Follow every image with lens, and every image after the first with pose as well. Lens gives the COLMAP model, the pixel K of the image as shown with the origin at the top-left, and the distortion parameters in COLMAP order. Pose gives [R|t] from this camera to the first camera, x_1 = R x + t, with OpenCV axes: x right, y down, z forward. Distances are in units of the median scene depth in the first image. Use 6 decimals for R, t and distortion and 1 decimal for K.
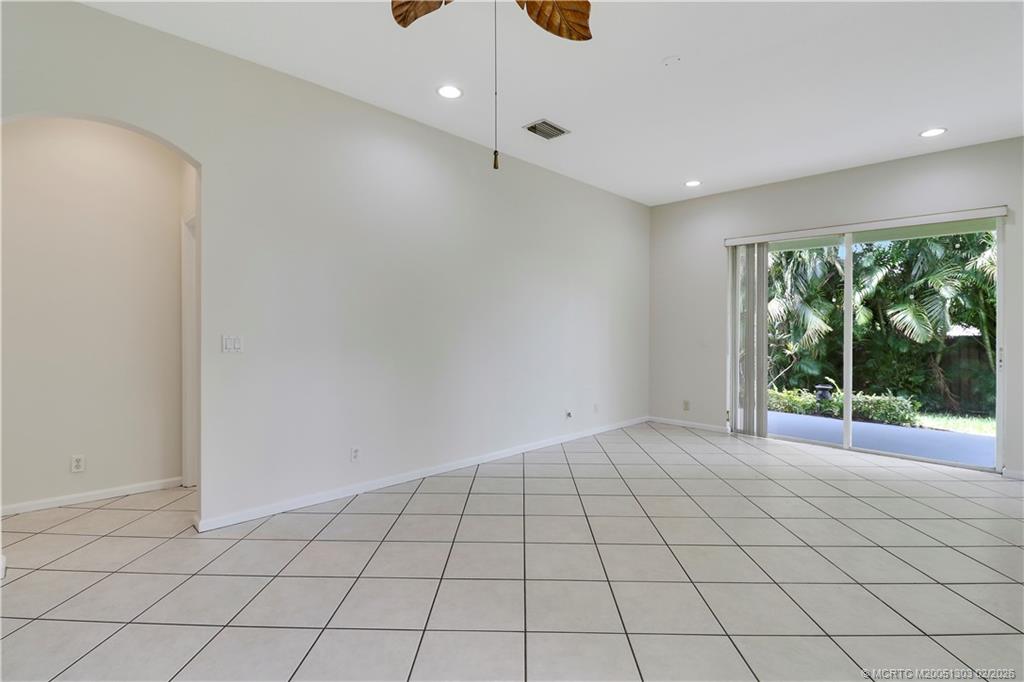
lens RADIAL K [[469.0, 0, 506.8], [0, 469.0, 340.8], [0, 0, 1]] dist [-0.001685, -0.000101]
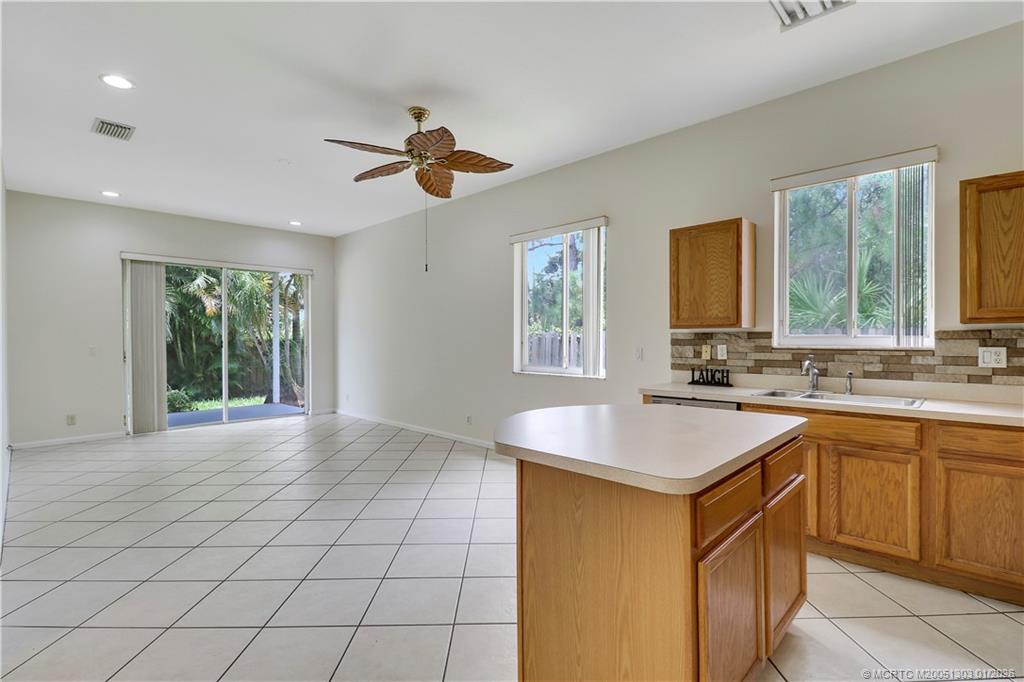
lens RADIAL K [[480.5, 0, 513.4], [0, 480.5, 347.0], [0, 0, 1]] dist [-0.002107, -0.000566]
pose [[-0.029703, -0.025223, 0.999240, -0.643313], [0.027236, 0.999290, 0.026034, -0.007740], [-0.999188, 0.027989, -0.028995, 0.163231]]
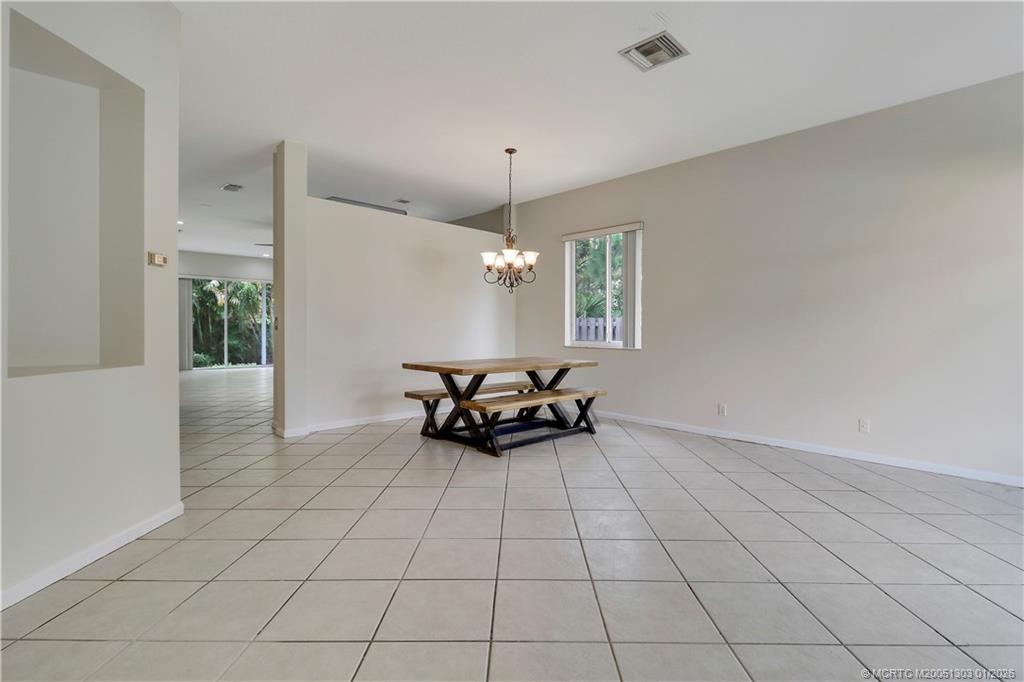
lens RADIAL K [[513.2, 0, 514.6], [0, 513.2, 352.3], [0, 0, 1]] dist [0.000241, -0.000087]
pose [[0.026800, -0.056963, 0.998017, -1.702196], [0.023683, 0.998131, 0.056334, 0.029254], [-0.999360, 0.022126, 0.028099, -0.518123]]
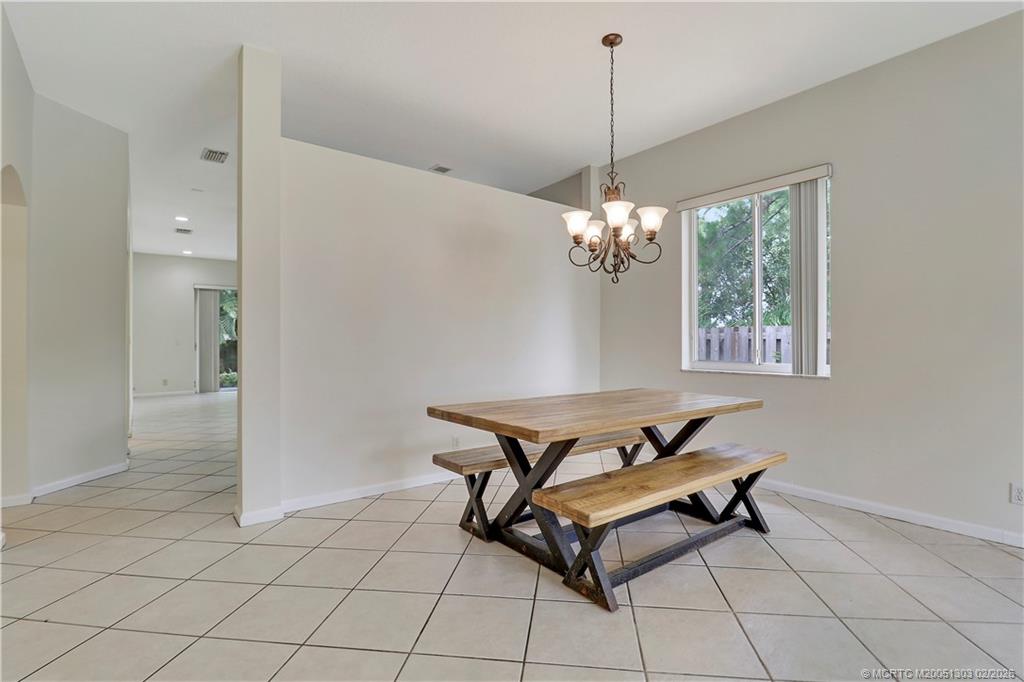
lens RADIAL K [[485.3, 0, 510.0], [0, 485.3, 334.7], [0, 0, 1]] dist [0.044311, 0.000053]
pose [[0.133196, 0.002012, 0.991088, -1.250873], [0.033142, 0.999430, -0.006483, 0.027572], [-0.990535, 0.033710, 0.133053, -0.439669]]
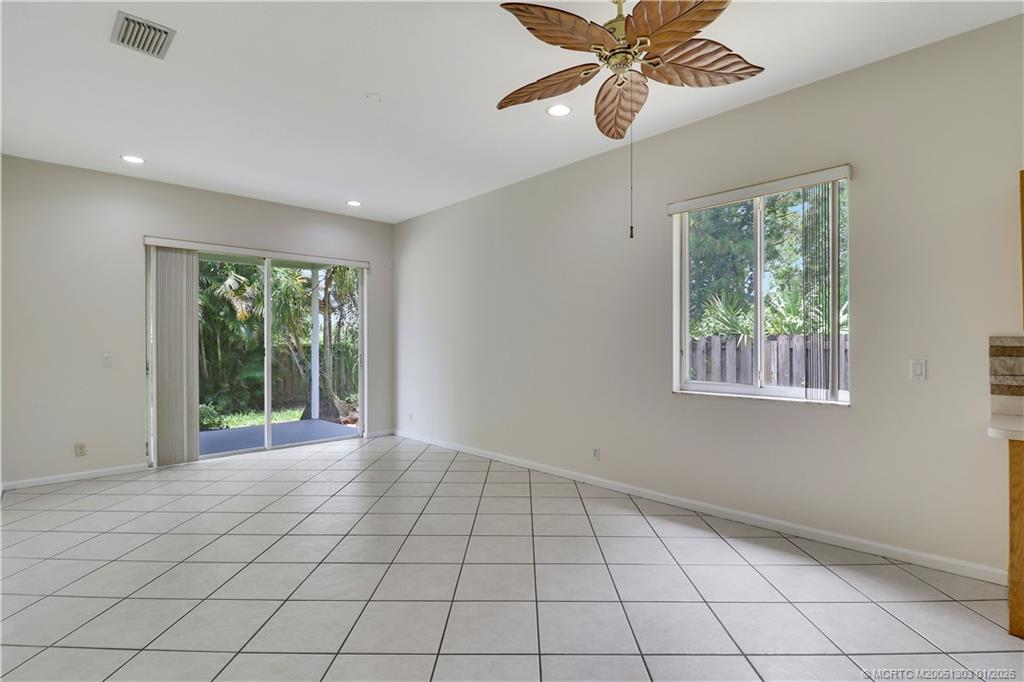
lens RADIAL K [[493.1, 0, 517.5], [0, 493.1, 345.4], [0, 0, 1]] dist [-0.000972, -0.000552]
pose [[0.000992, -0.009766, 0.999952, -0.409040], [0.028148, 0.999556, 0.009734, -0.012632], [-0.999603, 0.028137, 0.001267, 0.351218]]
